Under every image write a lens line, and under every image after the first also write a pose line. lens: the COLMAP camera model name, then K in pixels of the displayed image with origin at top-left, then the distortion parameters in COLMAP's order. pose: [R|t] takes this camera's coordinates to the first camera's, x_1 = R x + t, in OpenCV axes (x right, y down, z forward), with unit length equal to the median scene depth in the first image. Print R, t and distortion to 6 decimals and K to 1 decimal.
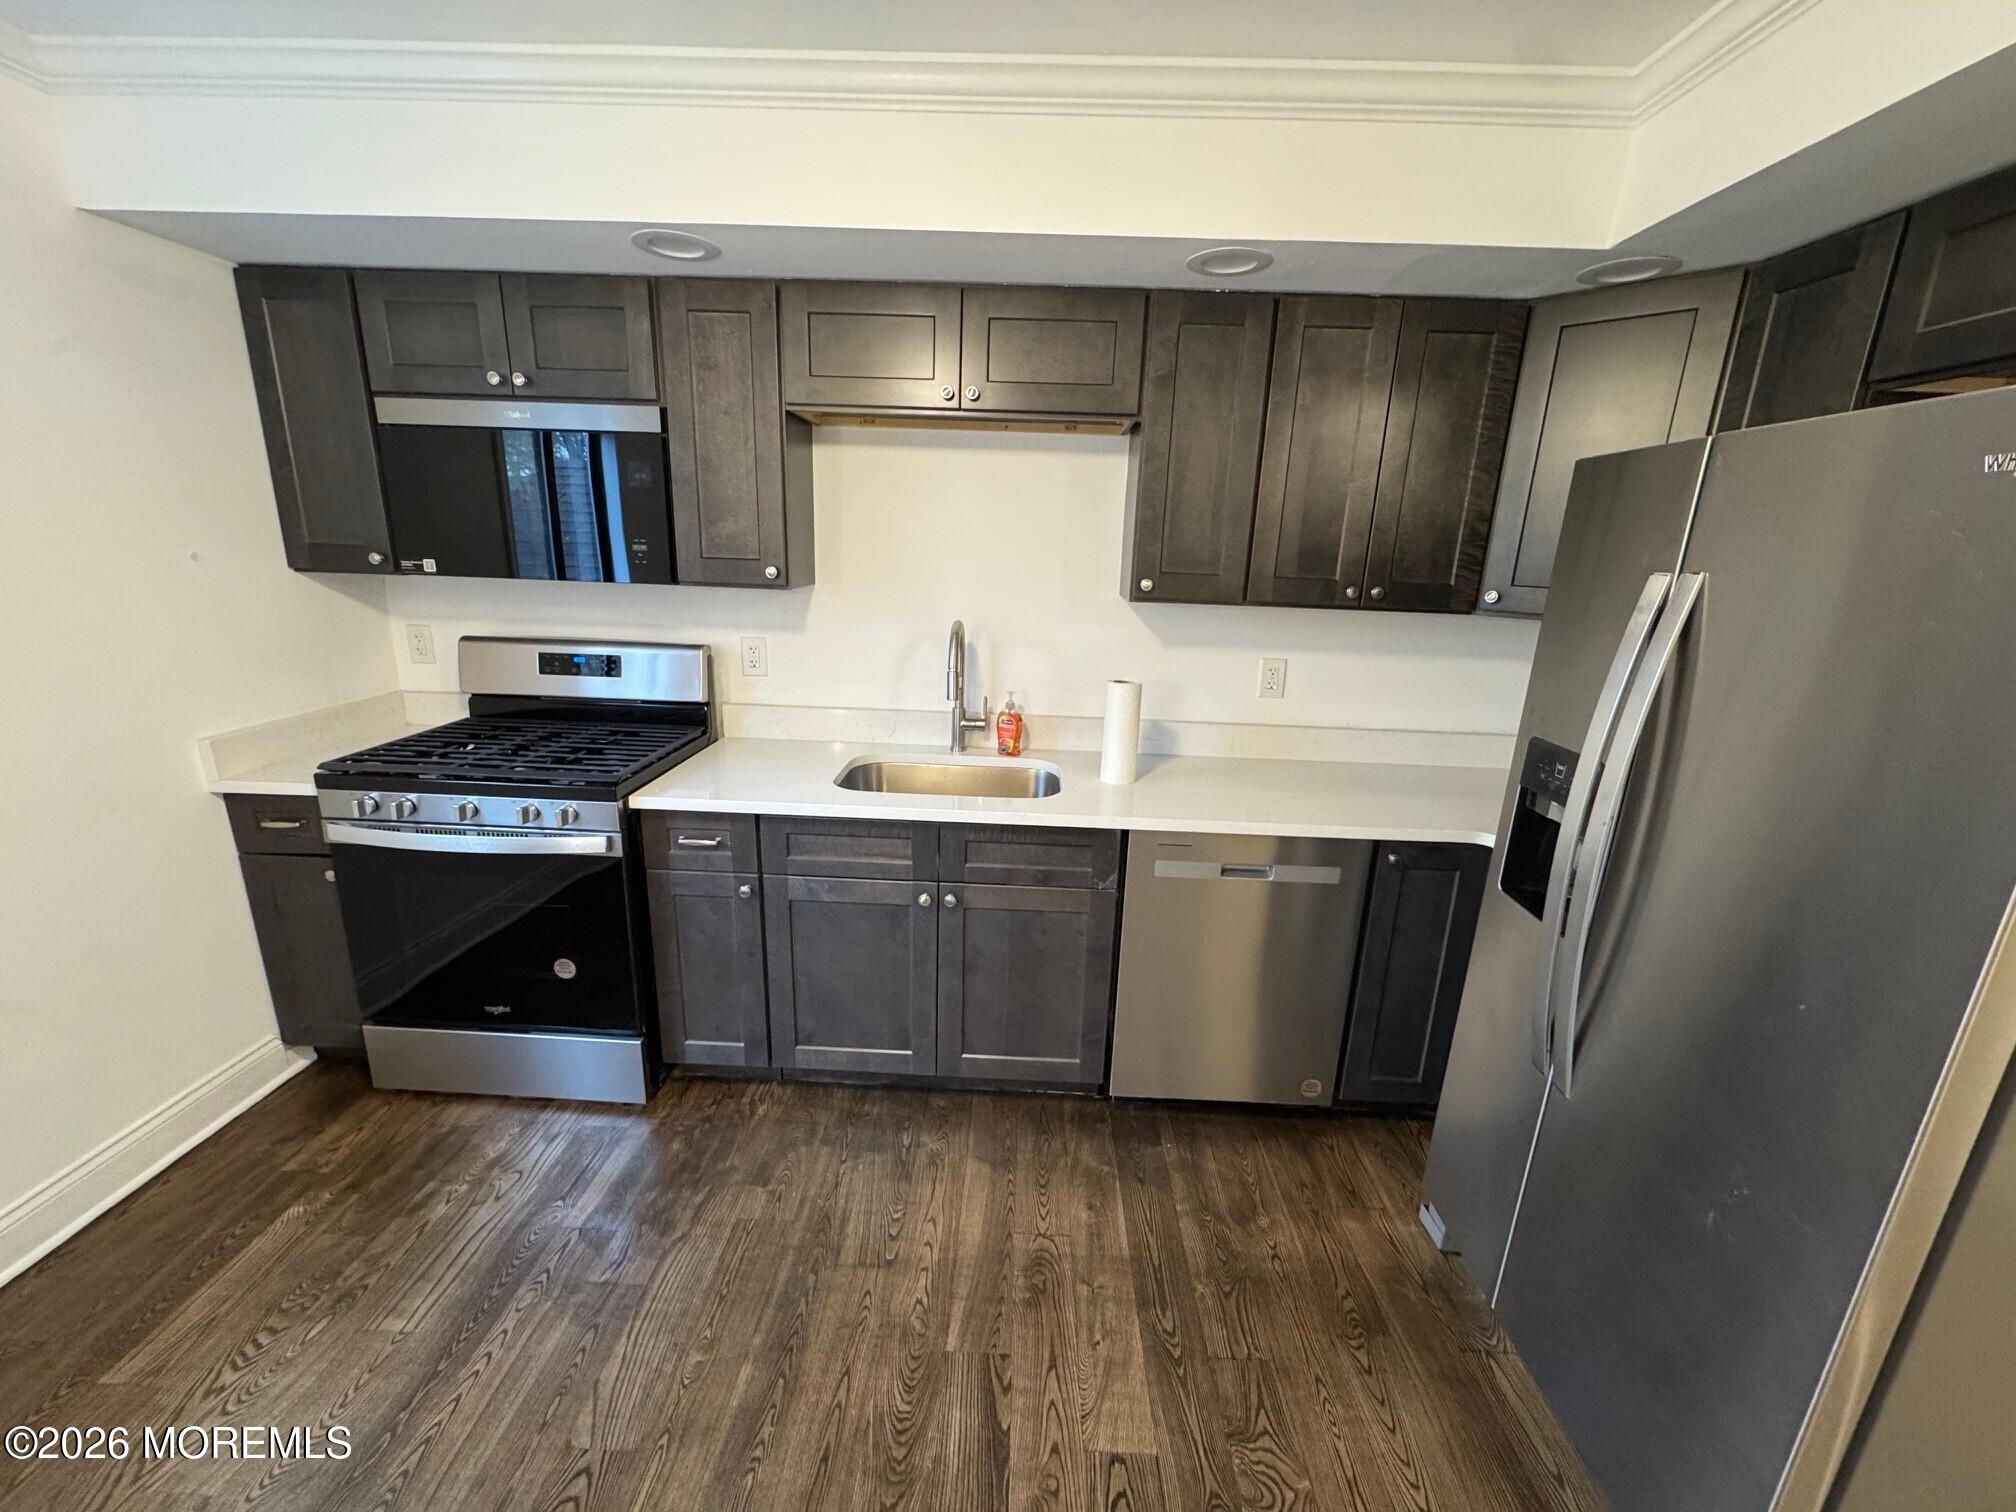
lens RADIAL K [[805.9, 0, 1004.7], [0, 805.9, 755.9], [0, 0, 1]] dist [-0.003445, -0.000253]
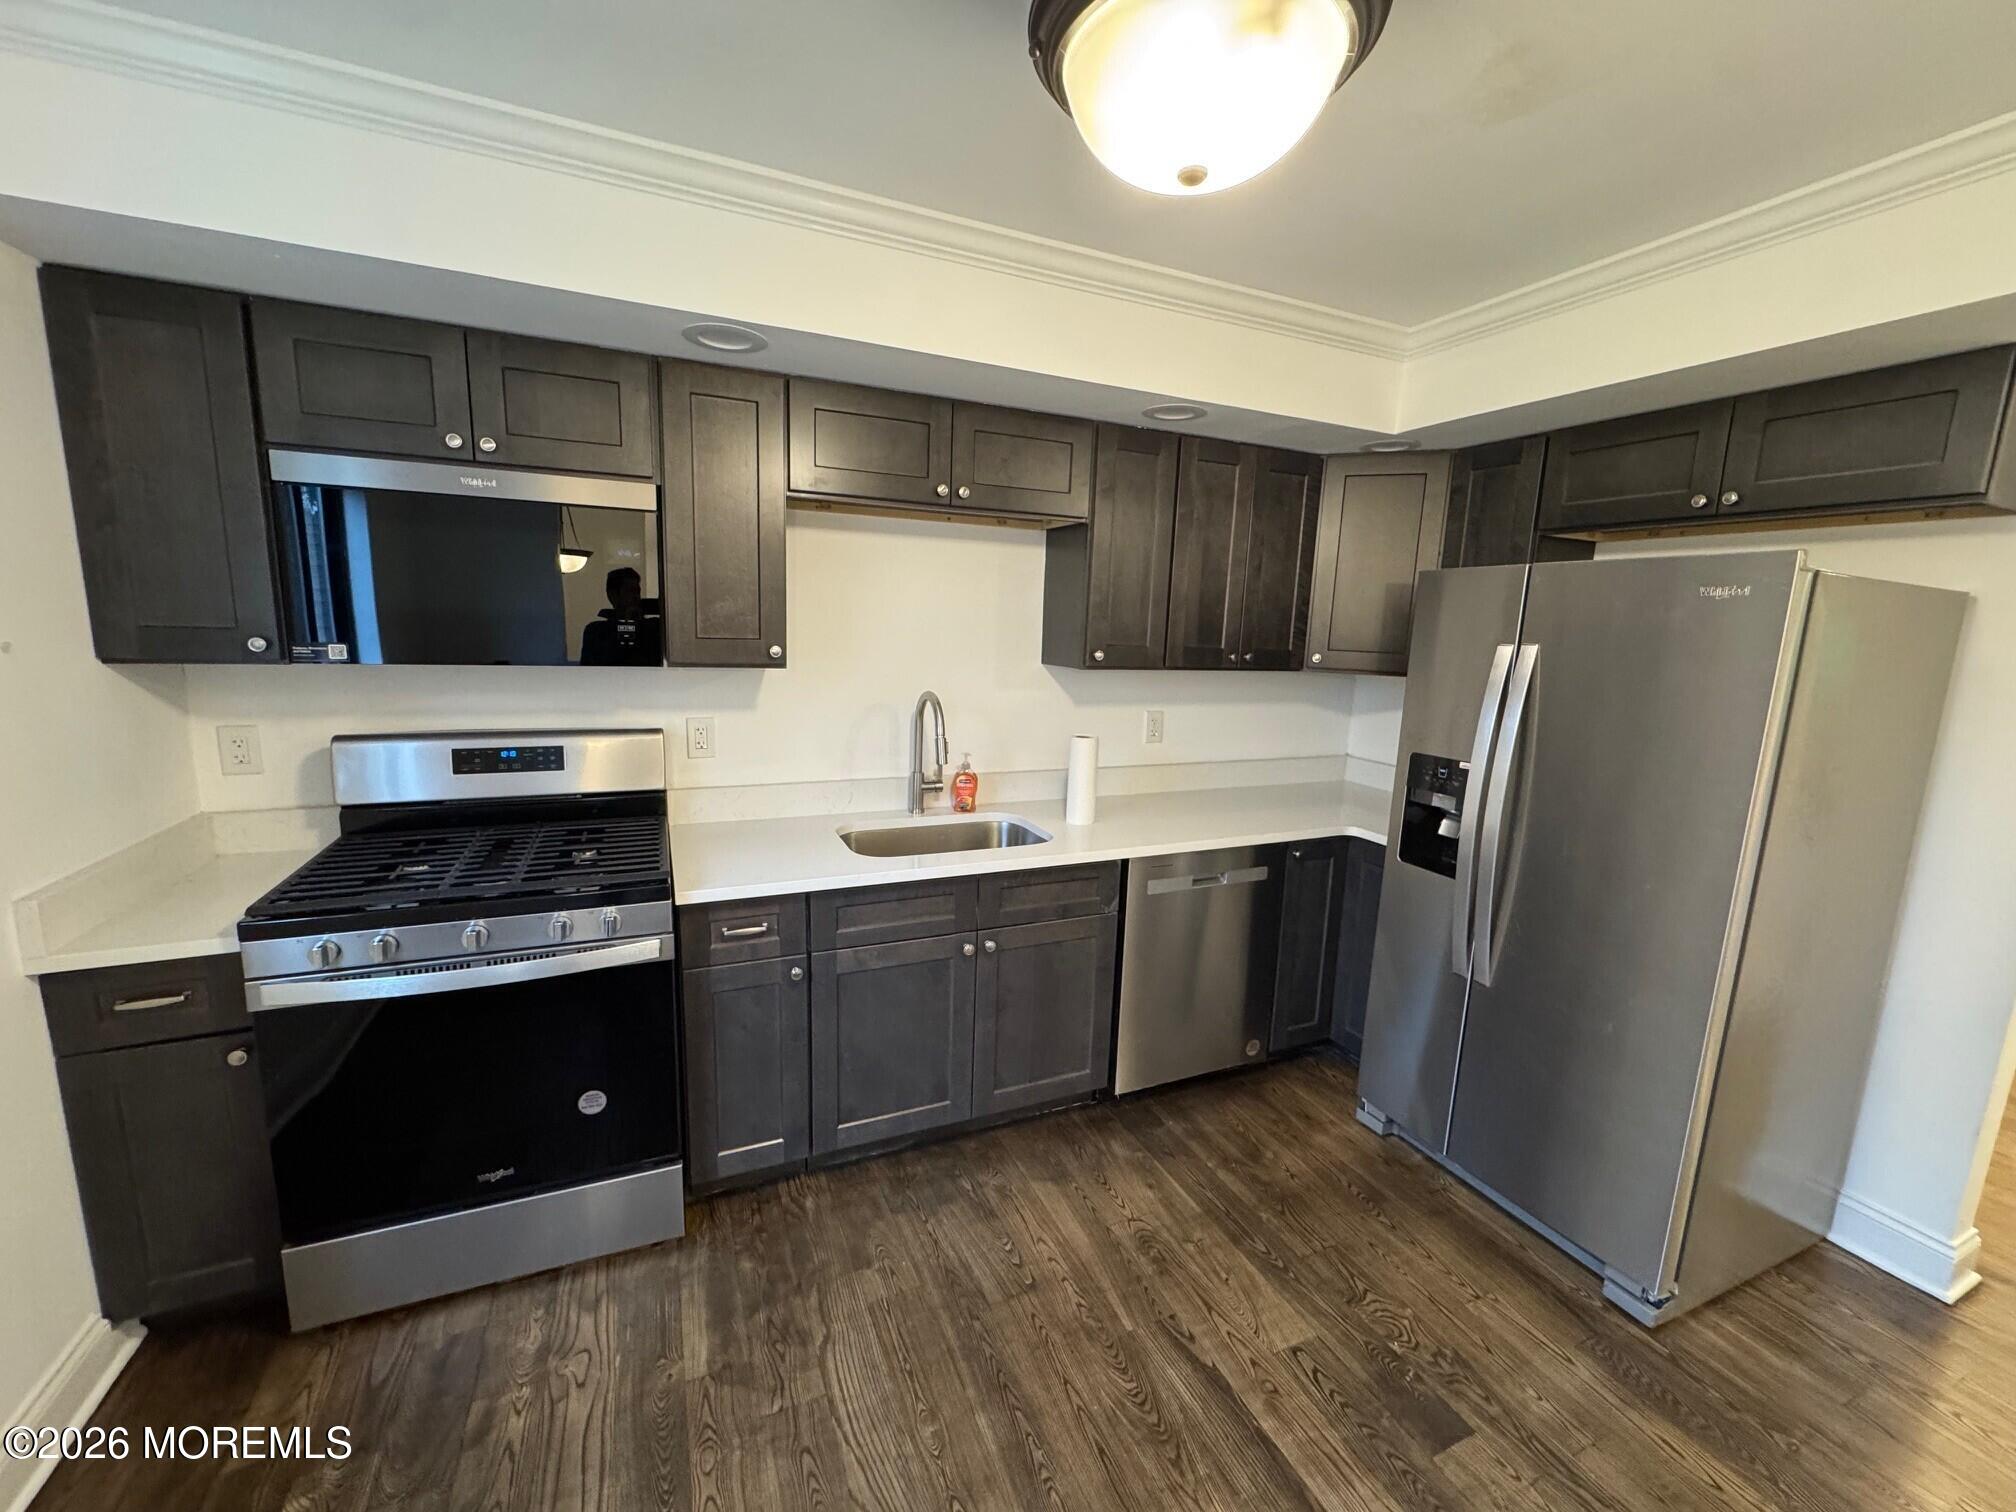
lens RADIAL K [[805.9, 0, 1004.7], [0, 805.9, 755.9], [0, 0, 1]] dist [-0.003445, -0.000253]
pose [[0.901175, -0.076007, 0.426739, -0.493291], [0.107995, 0.992831, -0.051228, -0.017320], [-0.419786, 0.092251, 0.902923, -0.015438]]
